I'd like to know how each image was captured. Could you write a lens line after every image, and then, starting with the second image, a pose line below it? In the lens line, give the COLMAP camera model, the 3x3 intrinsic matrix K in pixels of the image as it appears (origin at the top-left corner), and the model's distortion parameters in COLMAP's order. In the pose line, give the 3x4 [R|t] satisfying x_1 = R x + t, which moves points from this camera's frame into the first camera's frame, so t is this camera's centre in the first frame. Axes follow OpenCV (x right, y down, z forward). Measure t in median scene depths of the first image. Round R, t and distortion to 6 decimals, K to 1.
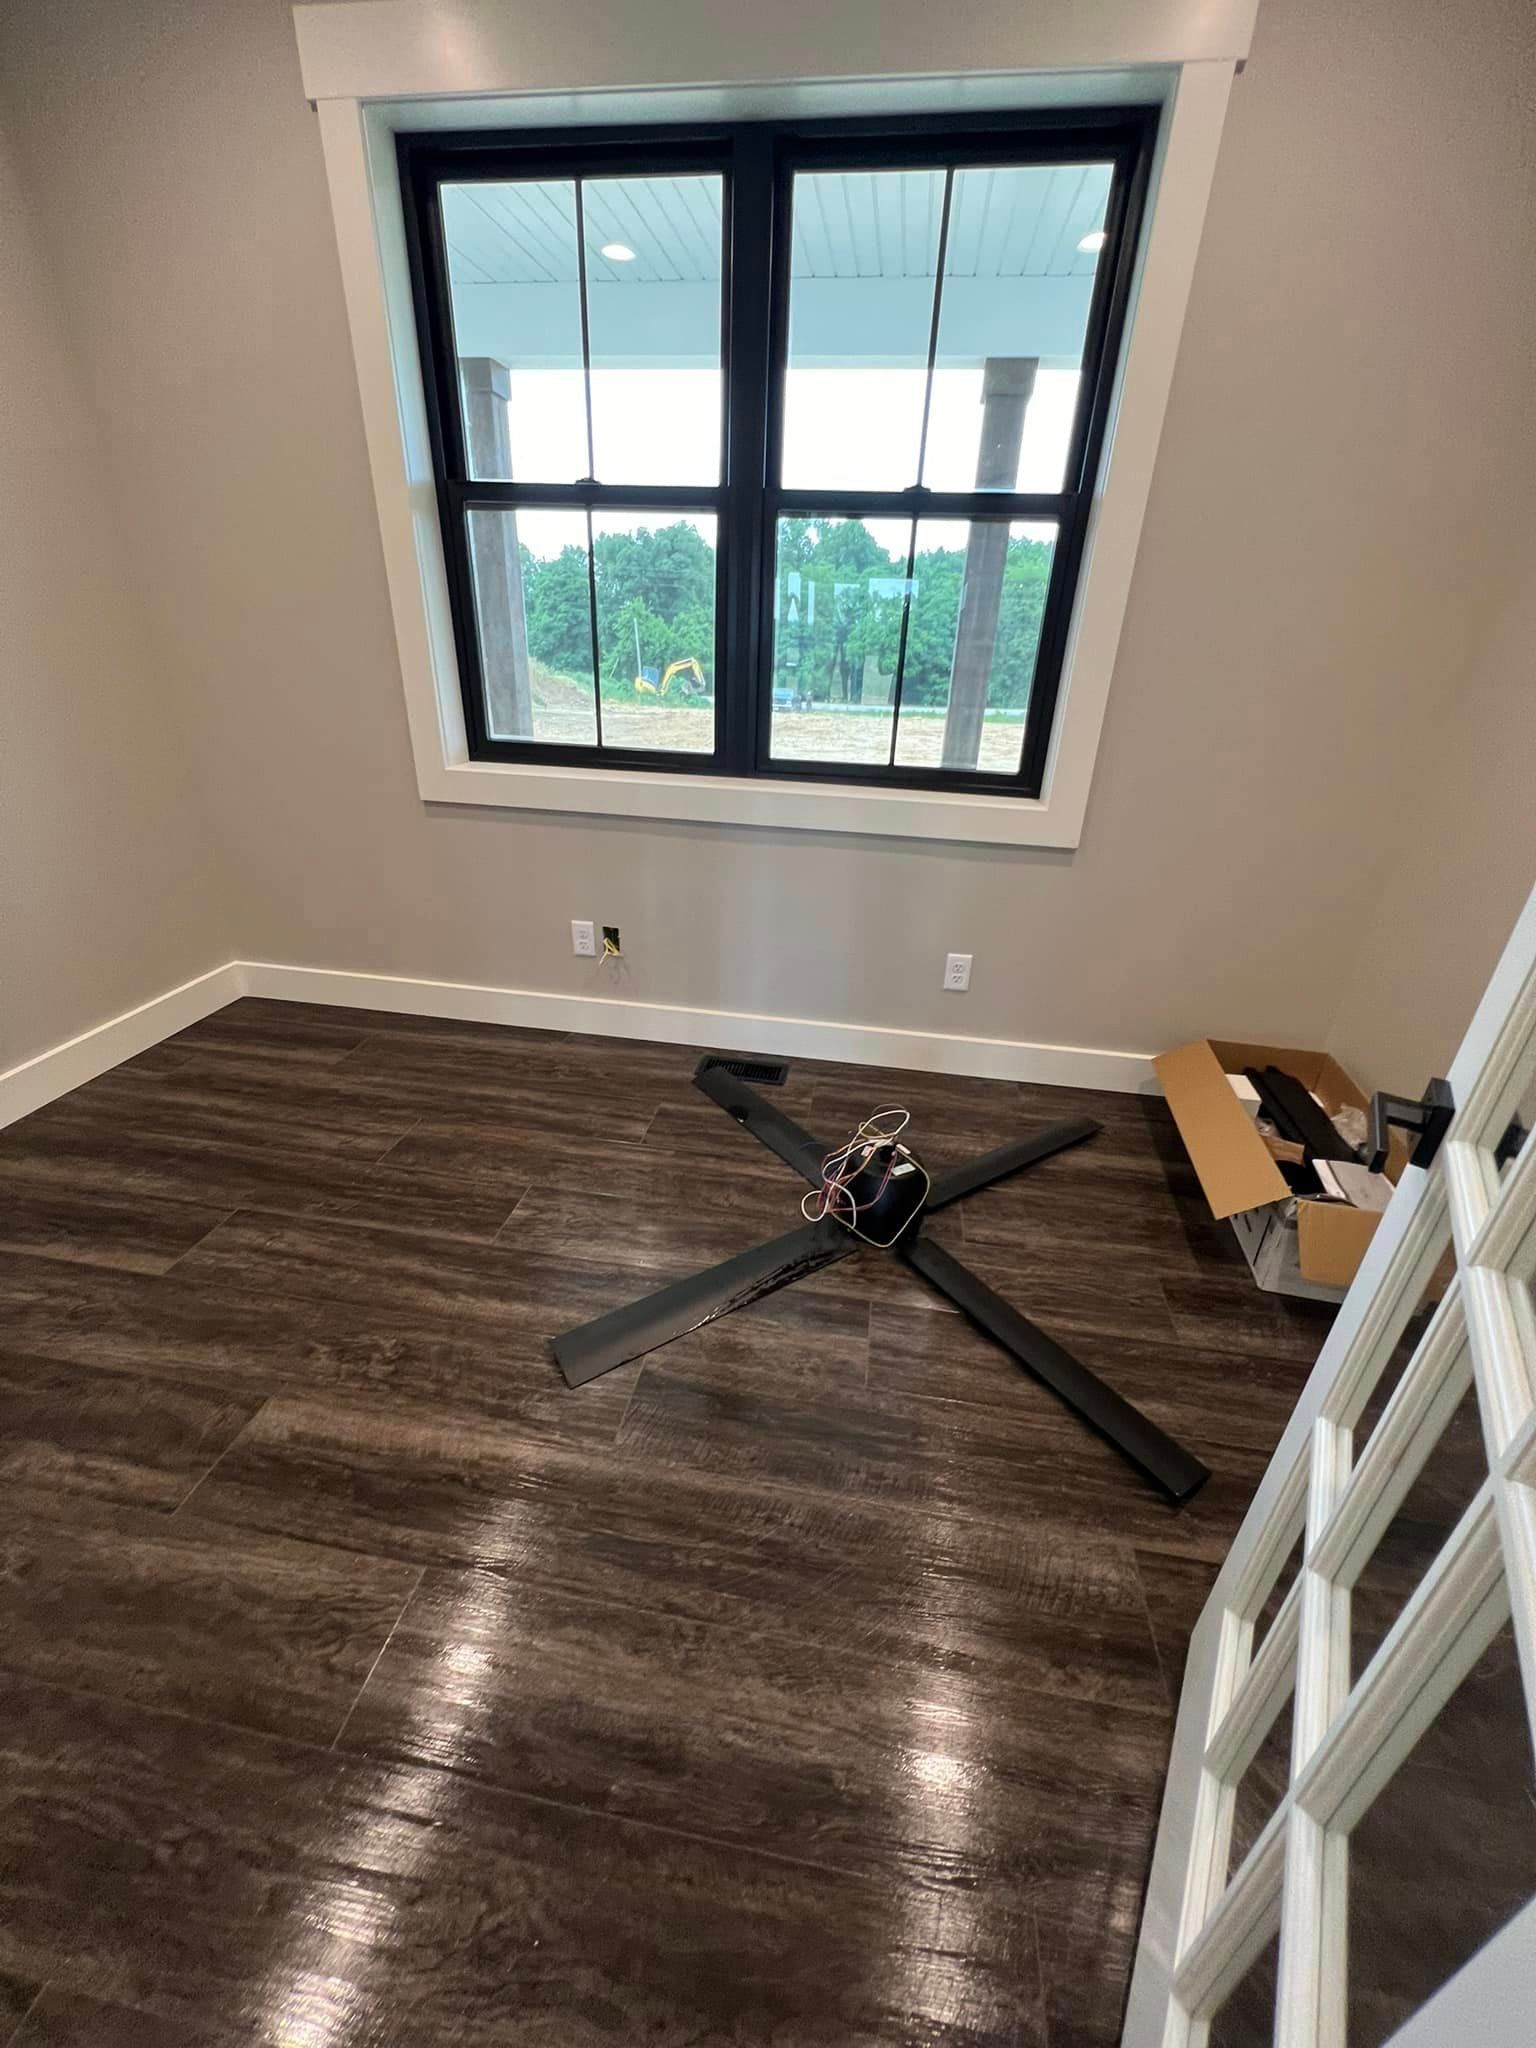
lens RADIAL K [[816.0, 0, 764.0], [0, 816.0, 1024.7], [0, 0, 1]] dist [-0.000425, -0.000585]
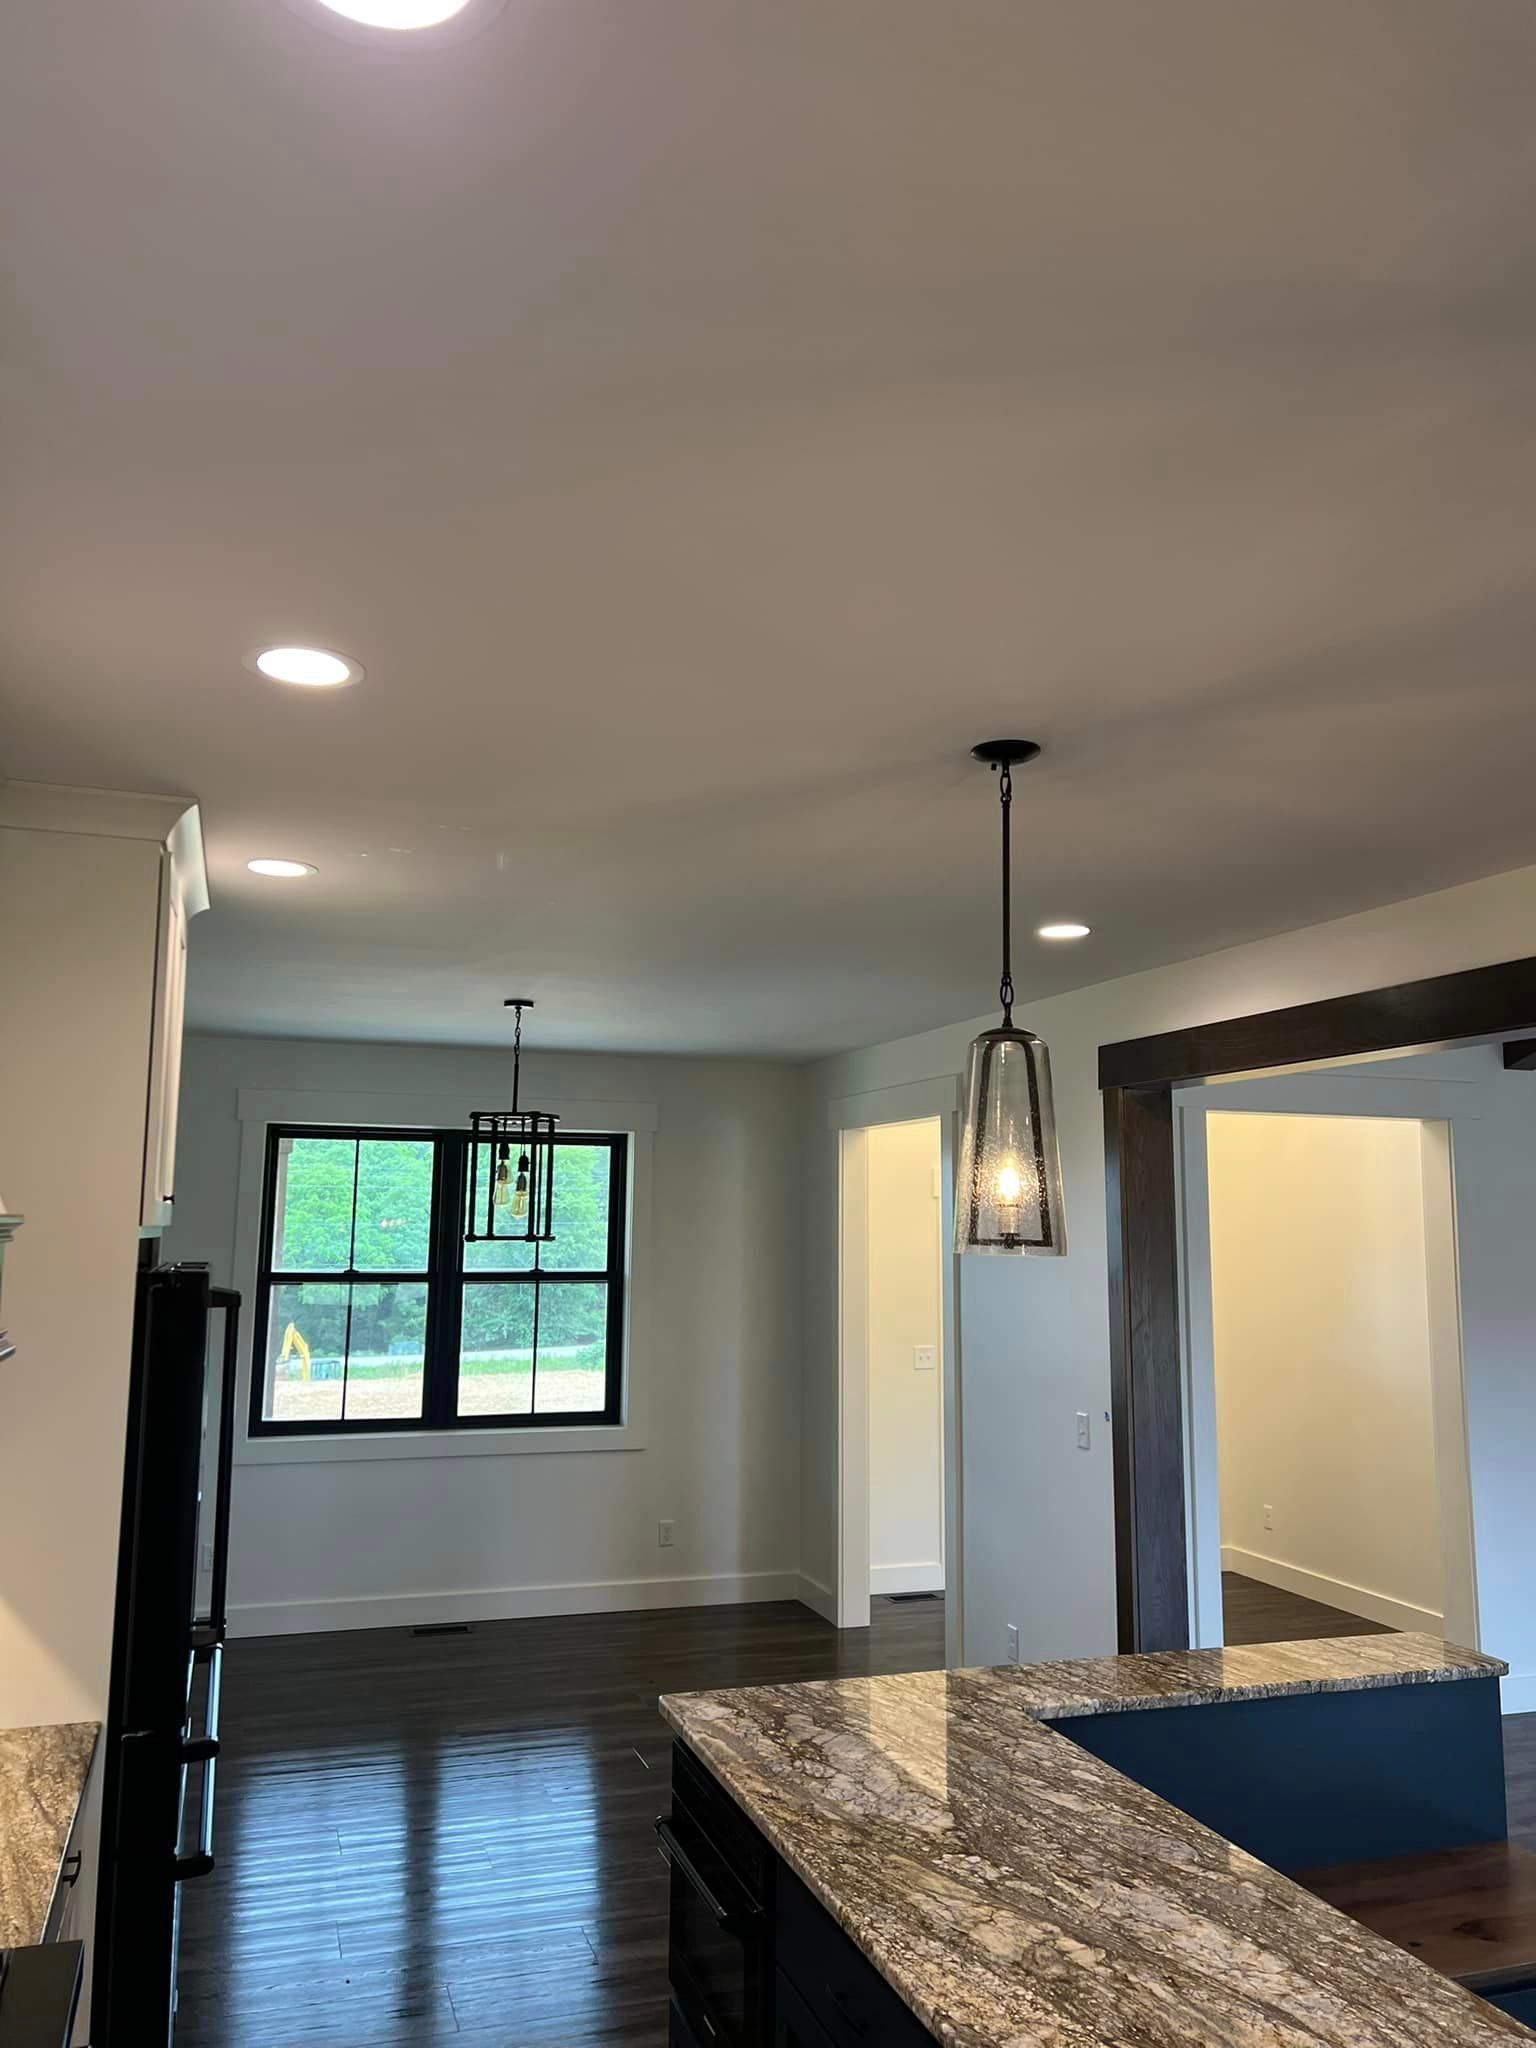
lens RADIAL K [[1534.4, 0, 765.2], [0, 1534.4, 1021.0], [0, 0, 1]] dist [0.010634, 0.002289]
pose [[0.883624, 0.028634, 0.467321, -0.883388], [0.229141, 0.843973, -0.484979, 0.611528], [-0.408294, 0.535621, 0.739193, -1.862807]]
